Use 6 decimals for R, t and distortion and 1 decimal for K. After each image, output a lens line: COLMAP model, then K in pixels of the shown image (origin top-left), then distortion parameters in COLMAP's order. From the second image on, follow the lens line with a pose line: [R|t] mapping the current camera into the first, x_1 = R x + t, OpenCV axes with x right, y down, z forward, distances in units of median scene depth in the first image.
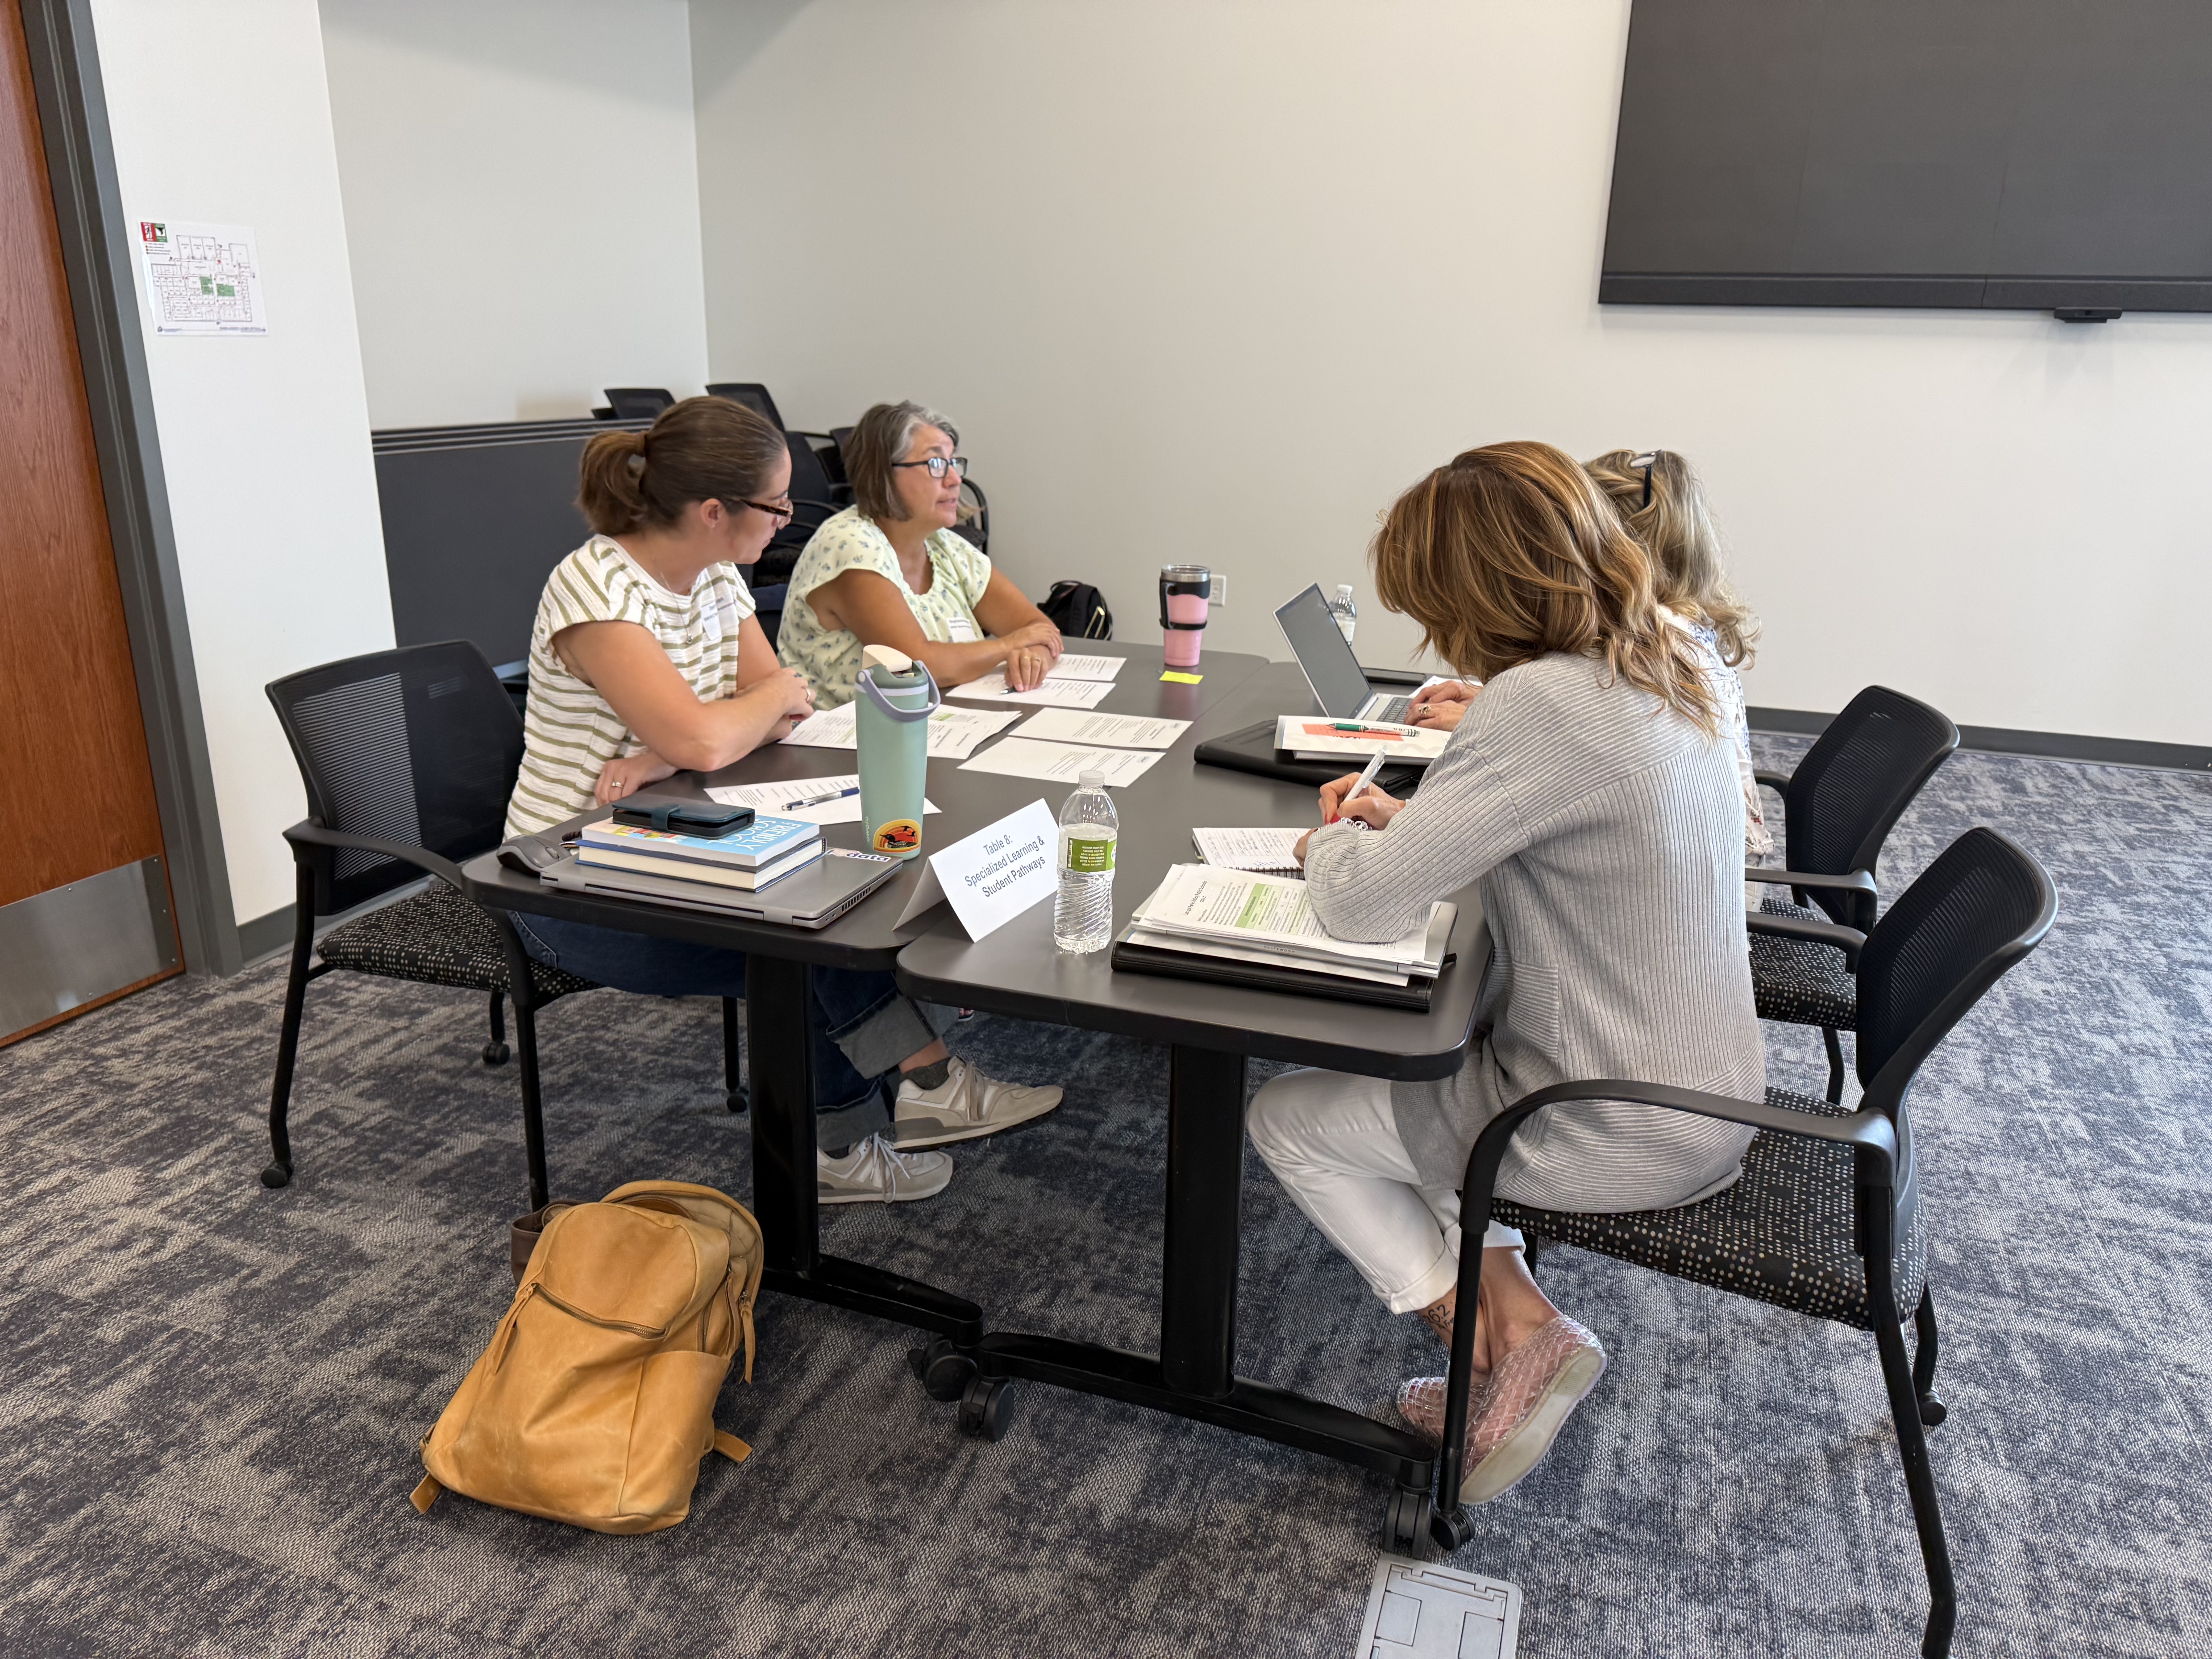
lens RADIAL K [[1547.6, 0, 1109.3], [0, 1547.6, 847.2], [0, 0, 1]] dist [0.027945, -0.036683]
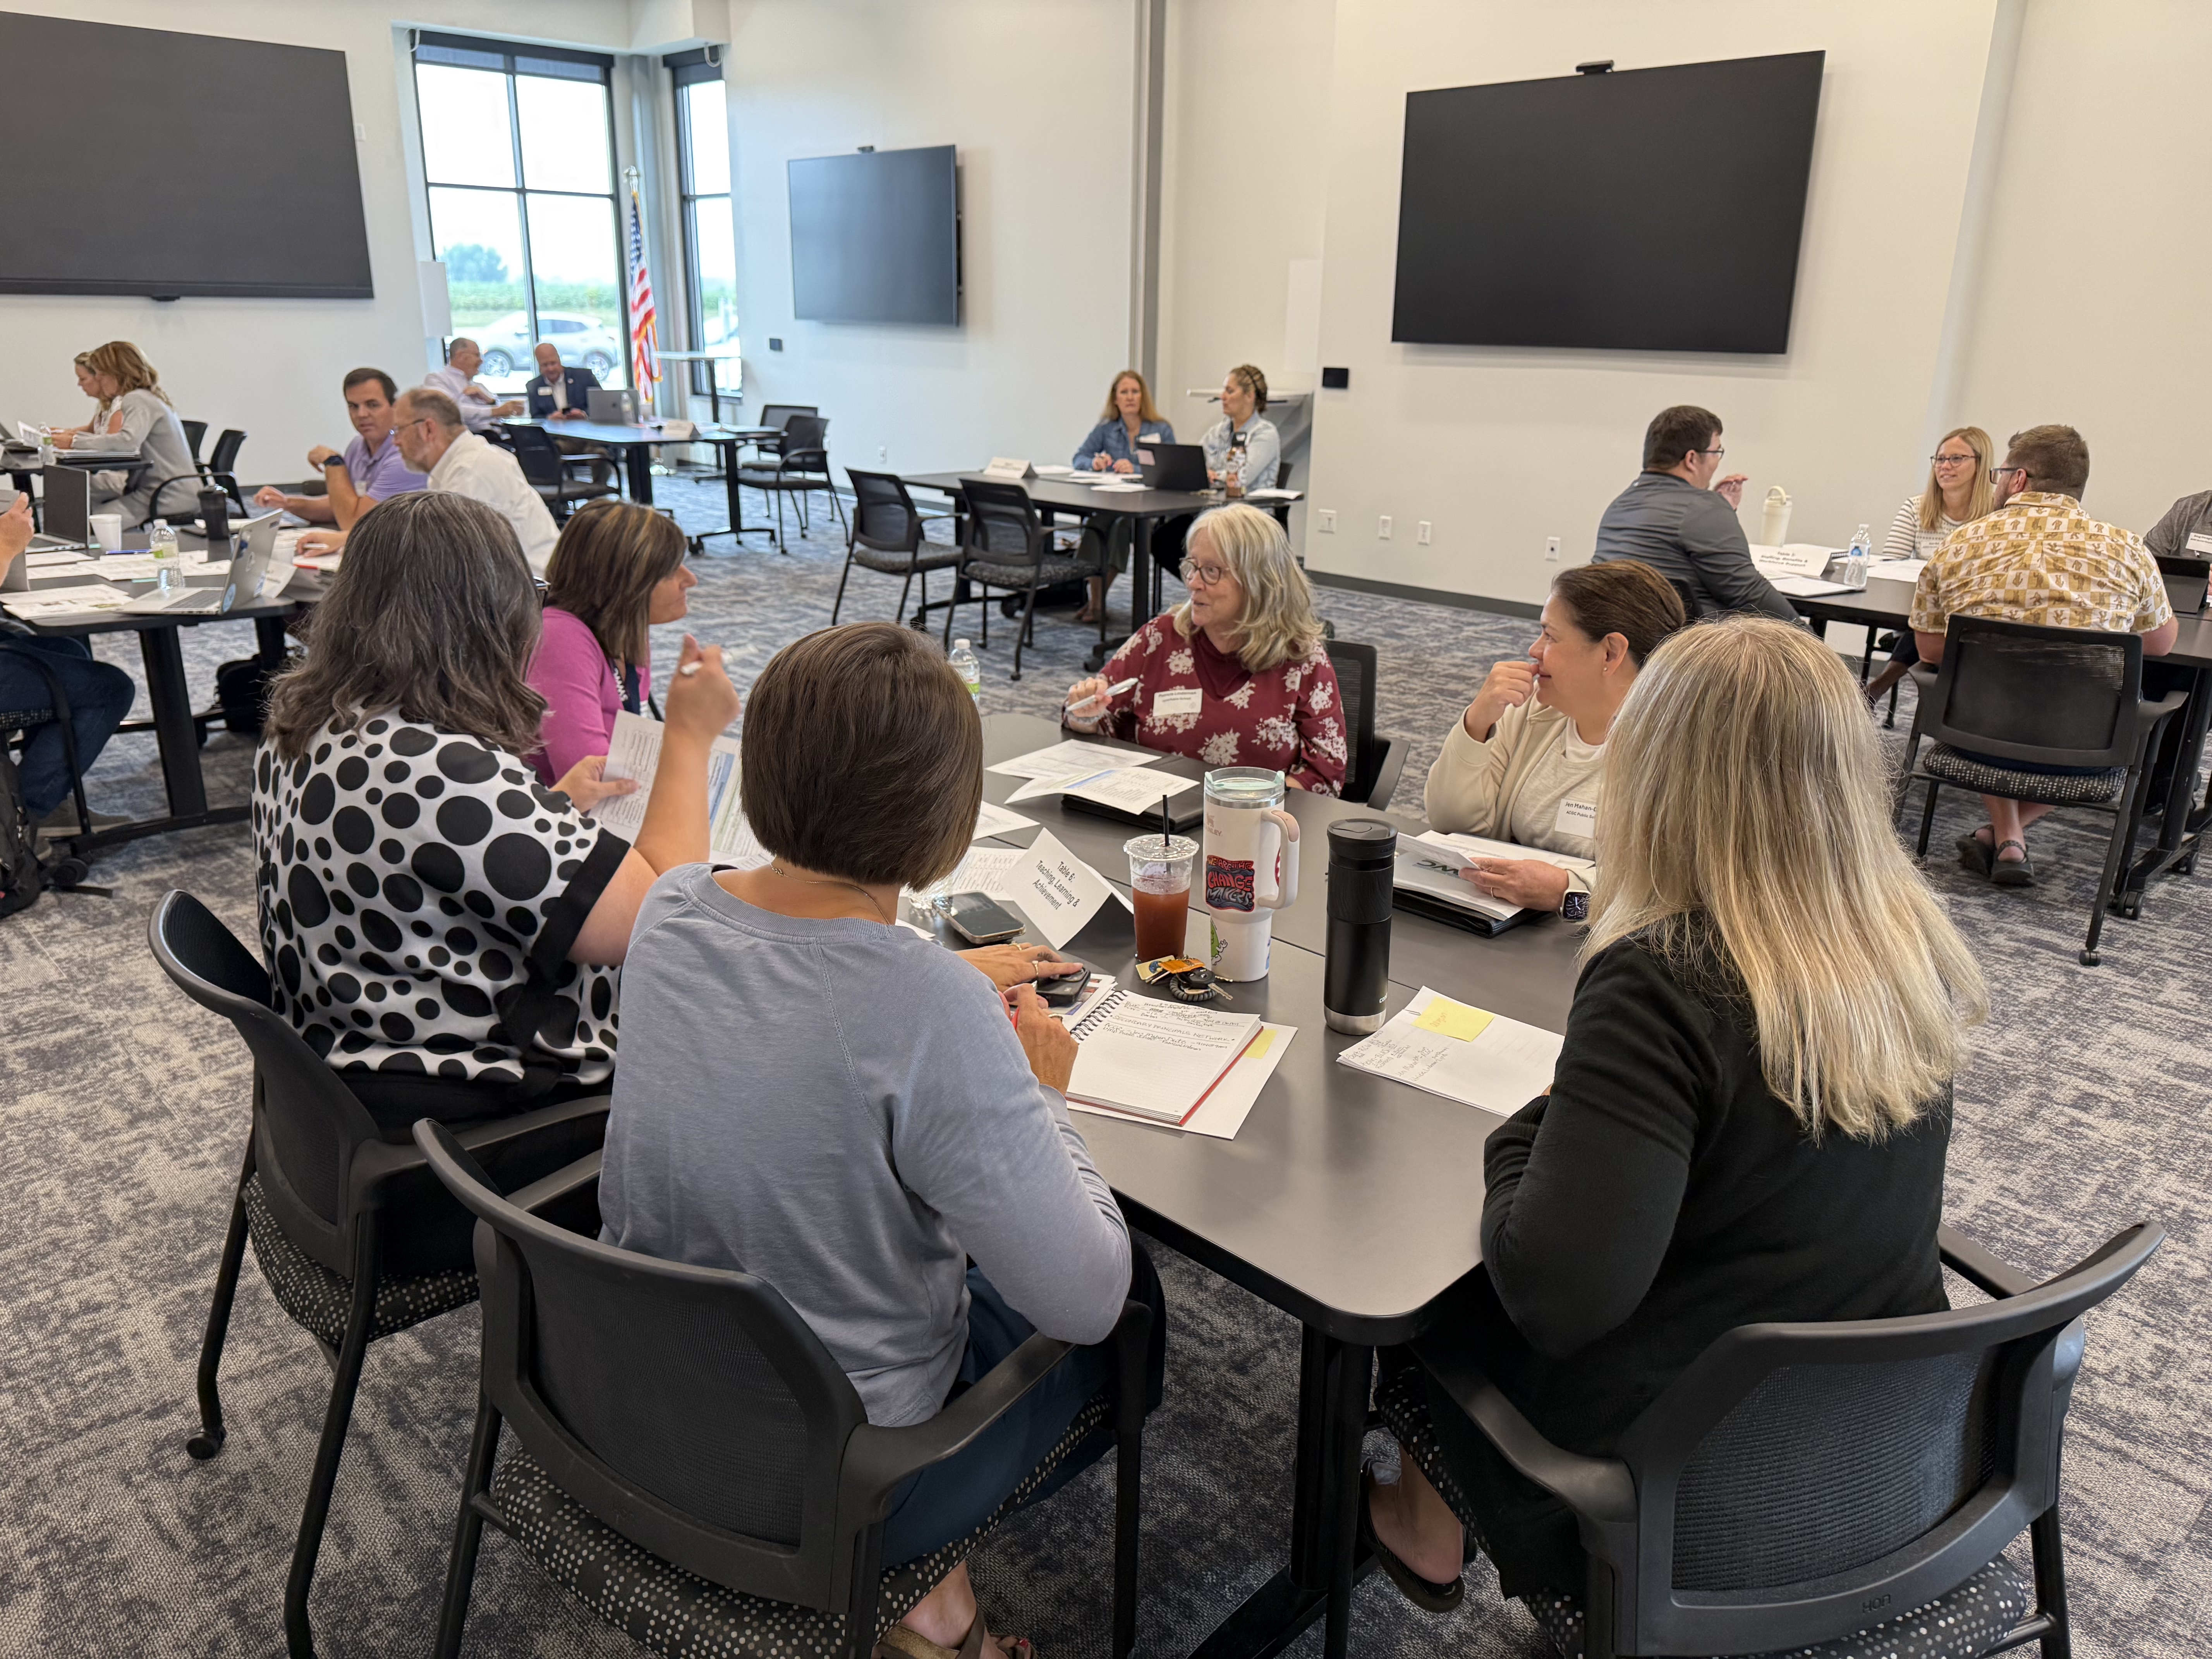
lens RADIAL K [[1564.3, 0, 1096.8], [0, 1564.3, 823.8], [0, 0, 1]] dist [0.010637, -0.020732]
pose [[0.458768, -0.287425, 0.840784, -2.356238], [0.271753, 0.946283, 0.175210, 0.935662], [-0.845980, 0.148104, 0.512233, -3.197967]]
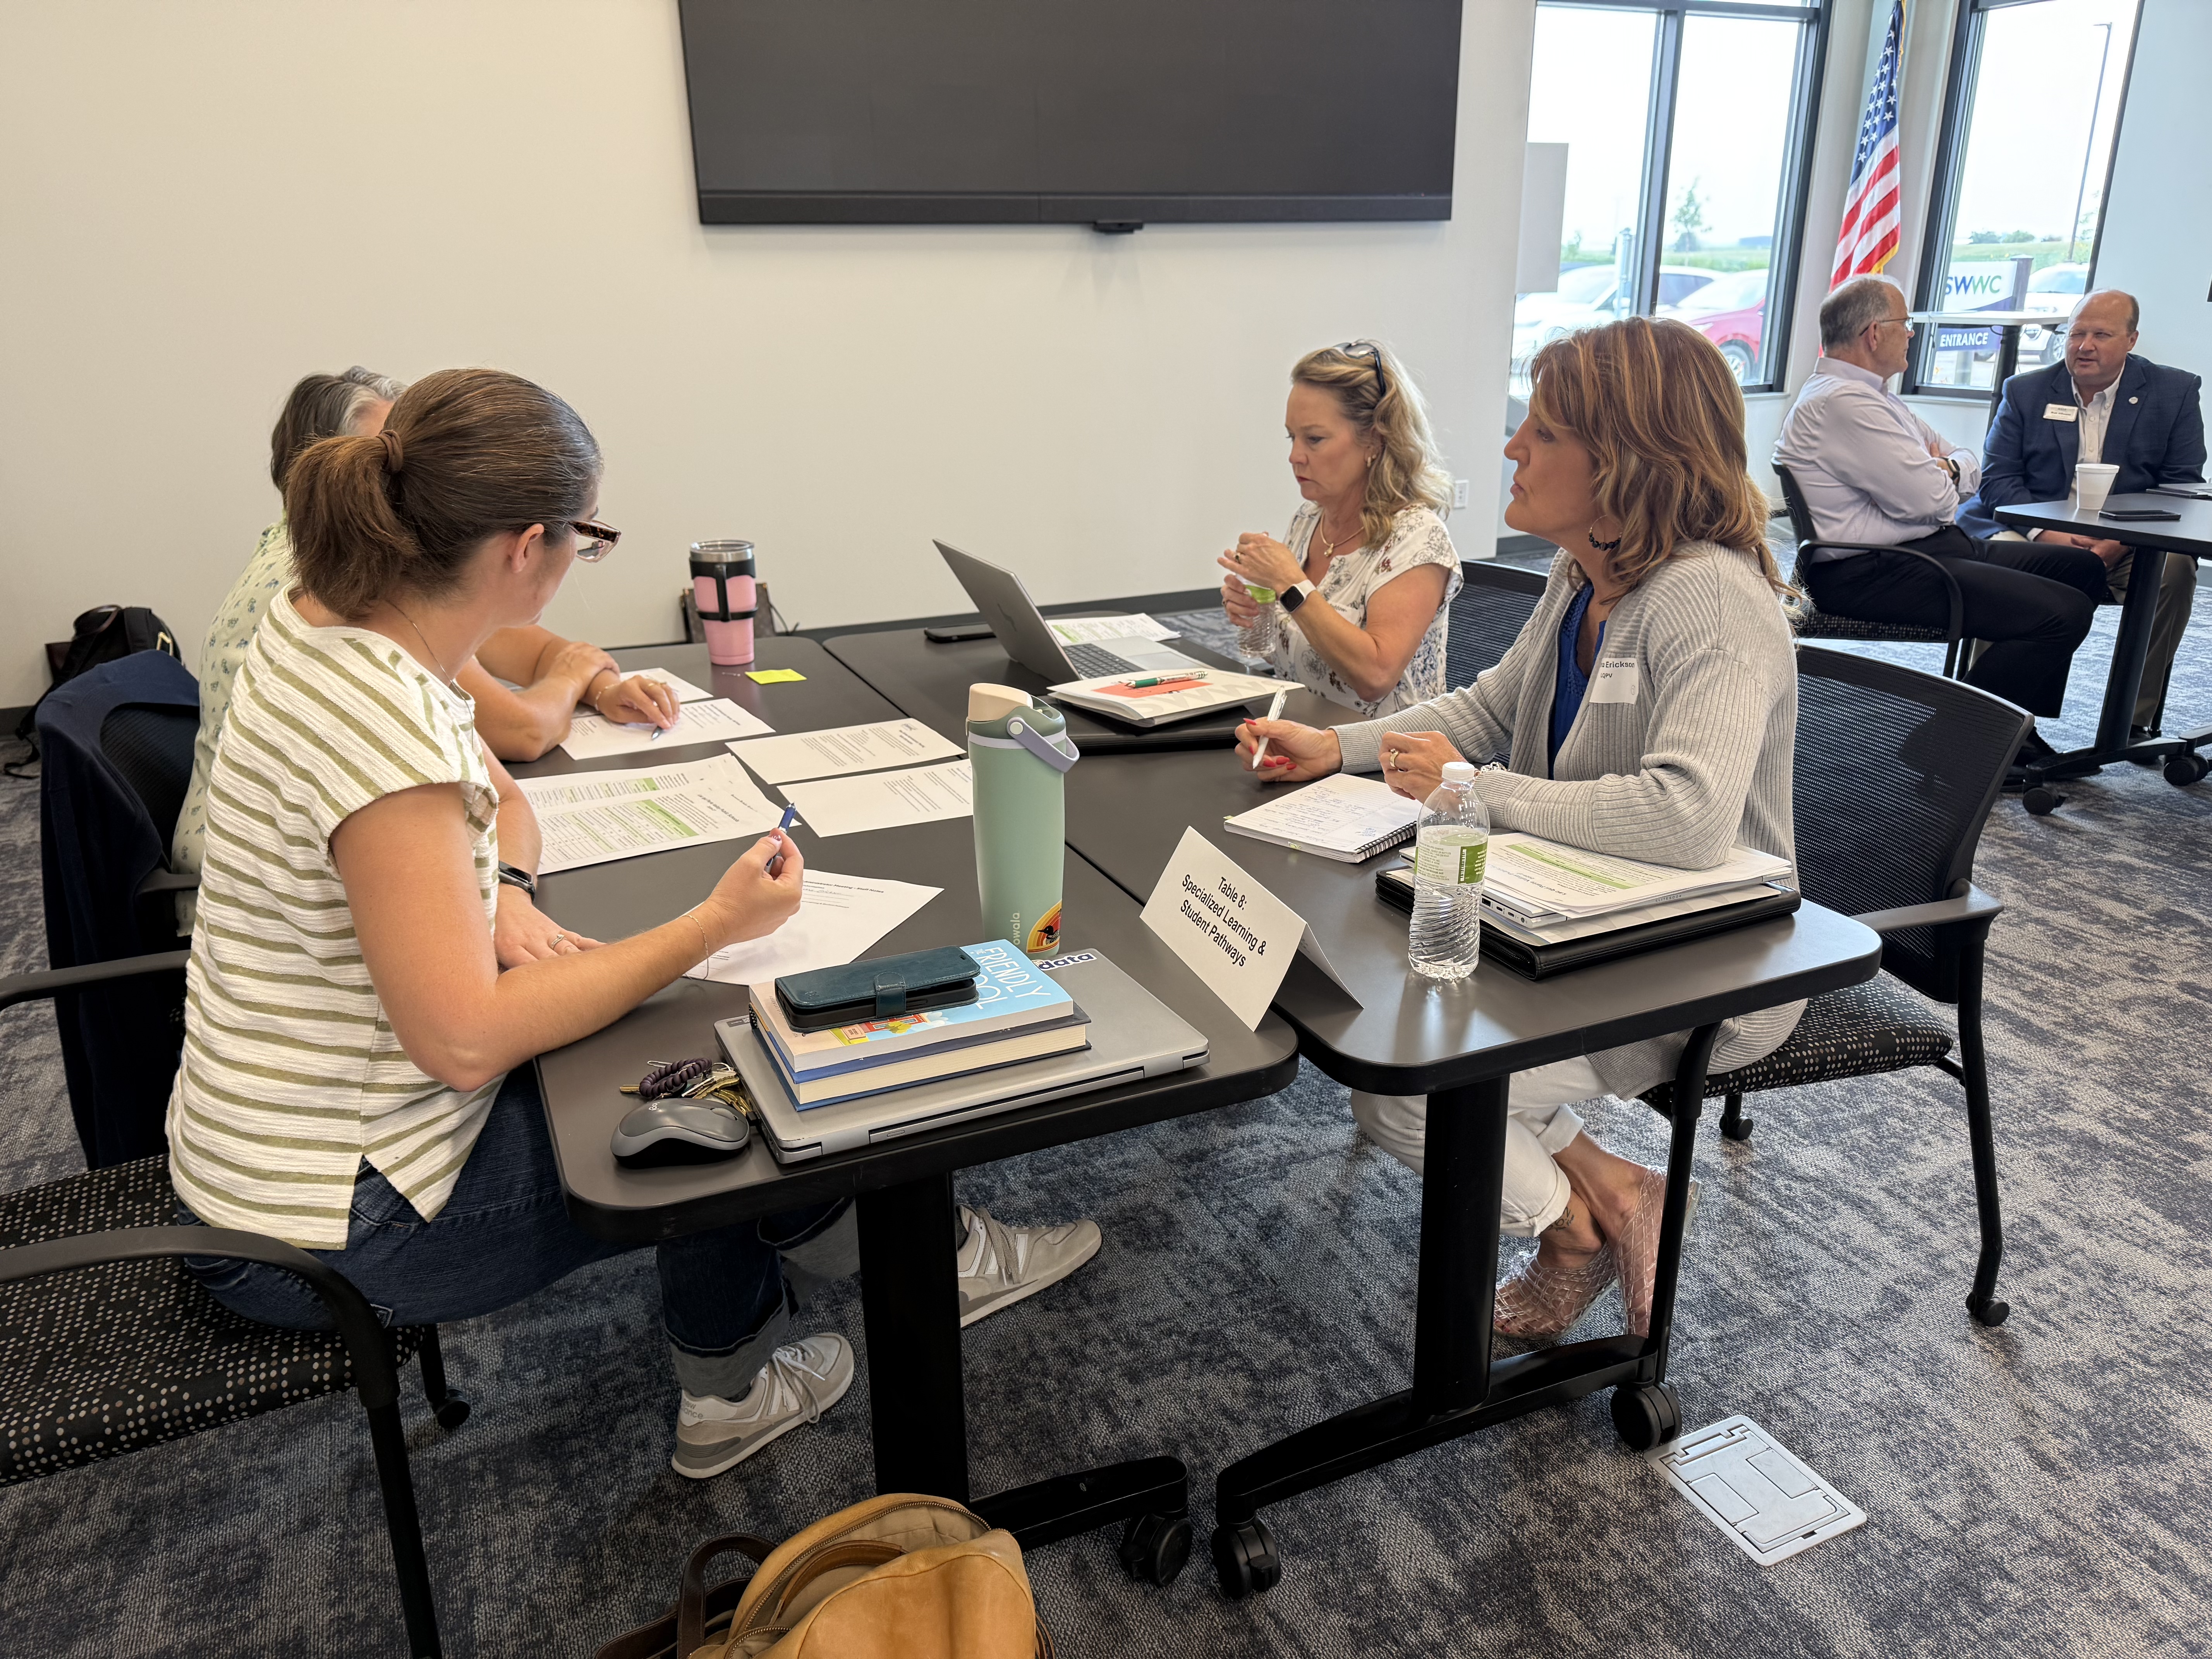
lens RADIAL K [[1564.3, 0, 1096.8], [0, 1564.3, 823.8], [0, 0, 1]] dist [0.010637, -0.020732]
pose [[0.729490, -0.257997, 0.633468, -0.605099], [0.241468, 0.963642, 0.114400, -0.140223], [-0.639951, 0.069508, 0.765265, 0.407031]]
